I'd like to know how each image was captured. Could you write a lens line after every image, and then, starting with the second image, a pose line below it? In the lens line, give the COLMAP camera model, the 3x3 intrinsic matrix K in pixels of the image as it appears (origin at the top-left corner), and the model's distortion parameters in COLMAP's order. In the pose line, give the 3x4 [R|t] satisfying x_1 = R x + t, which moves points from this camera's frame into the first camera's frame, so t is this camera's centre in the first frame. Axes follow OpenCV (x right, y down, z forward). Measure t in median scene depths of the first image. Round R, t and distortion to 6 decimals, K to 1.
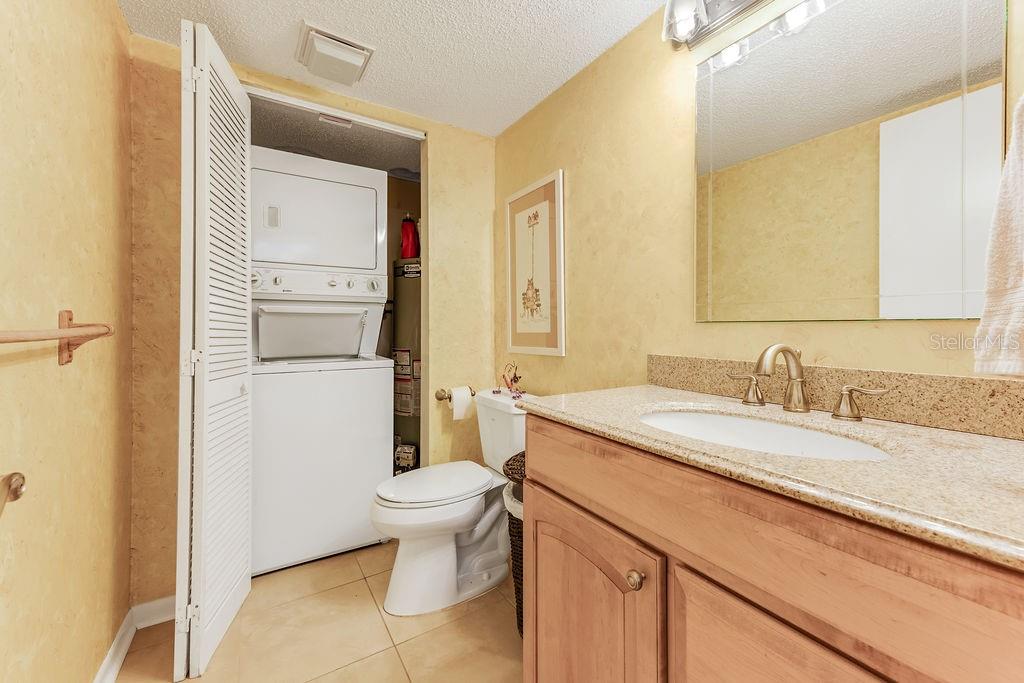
lens RADIAL K [[411.6, 0, 513.5], [0, 411.6, 332.1], [0, 0, 1]] dist [0.009817, -0.000103]
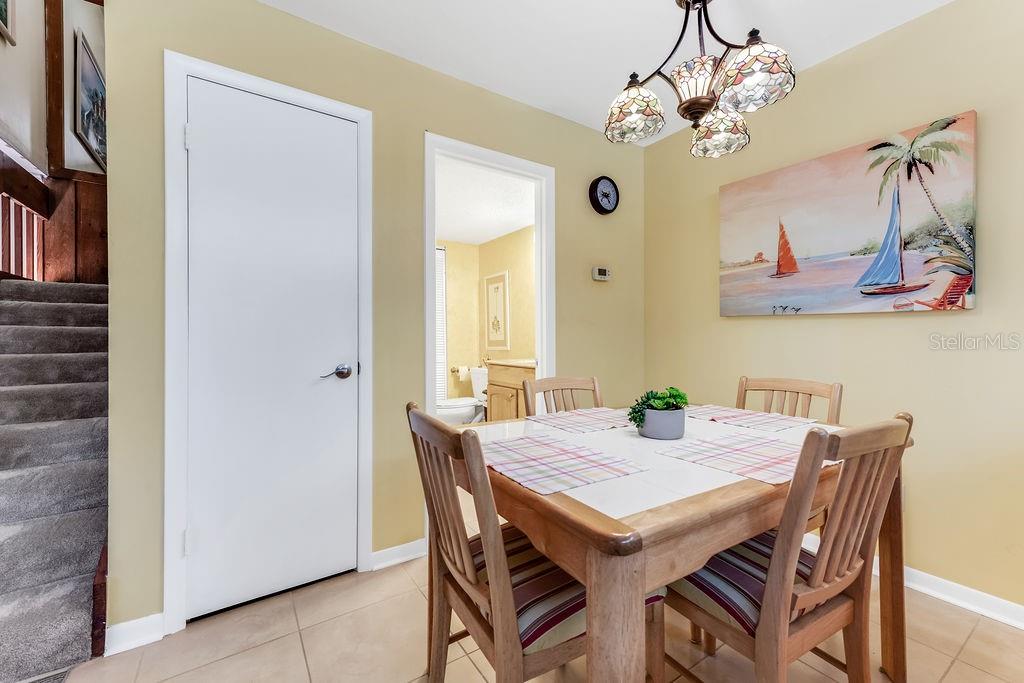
lens RADIAL K [[421.2, 0, 509.1], [0, 421.2, 338.1], [0, 0, 1]] dist [0.014079, -0.000142]
pose [[0.999548, -0.006345, 0.029392, 0.037323], [0.006506, 0.999964, -0.005406, 0.001988], [-0.029357, 0.005595, 0.999553, -0.989983]]
